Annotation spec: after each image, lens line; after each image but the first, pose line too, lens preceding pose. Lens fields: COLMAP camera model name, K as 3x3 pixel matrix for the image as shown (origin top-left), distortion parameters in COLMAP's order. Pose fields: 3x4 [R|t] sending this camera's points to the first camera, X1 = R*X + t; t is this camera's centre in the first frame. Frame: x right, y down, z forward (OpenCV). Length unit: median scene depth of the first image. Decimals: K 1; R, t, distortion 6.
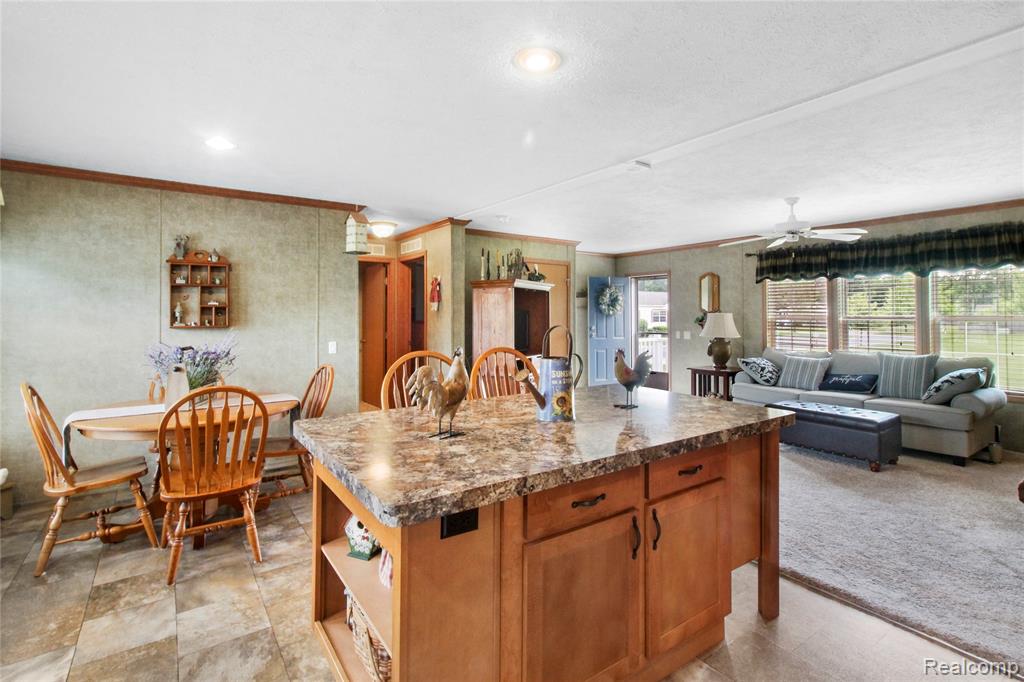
lens RADIAL K [[489.1, 0, 507.2], [0, 489.1, 306.5], [0, 0, 1]] dist [0.001013, 0.004397]
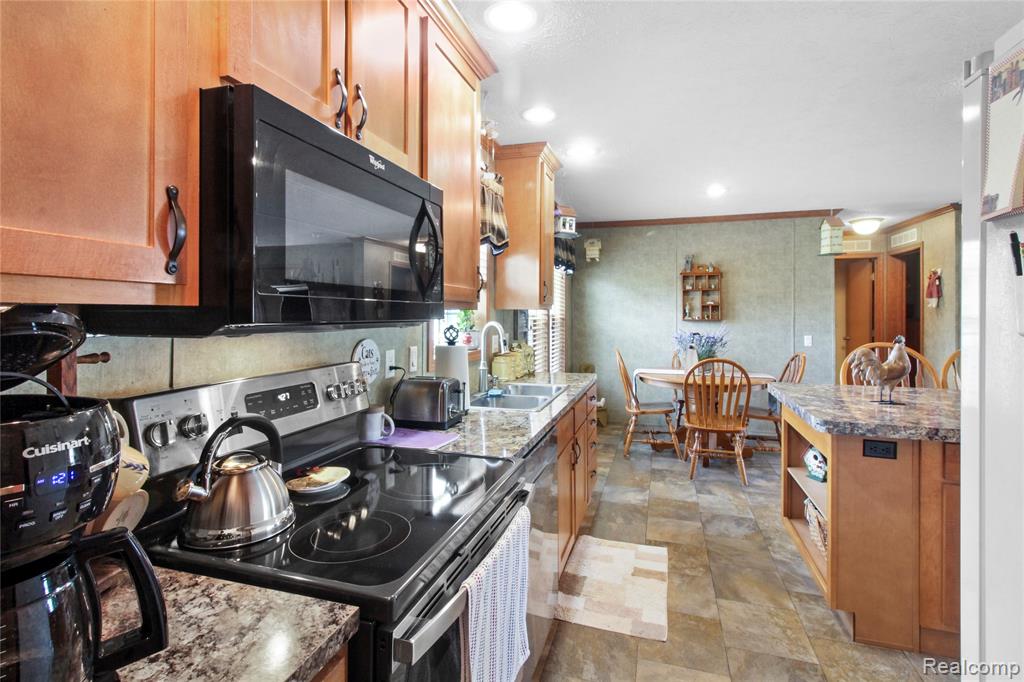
lens RADIAL K [[489.1, 0, 517.5], [0, 489.1, 309.0], [0, 0, 1]] dist [0.001013, 0.004397]
pose [[0.621890, -0.001622, -0.783103, 0.164329], [0.010176, 0.999930, 0.006010, -0.003685], [0.783039, -0.011706, 0.621863, -0.334758]]
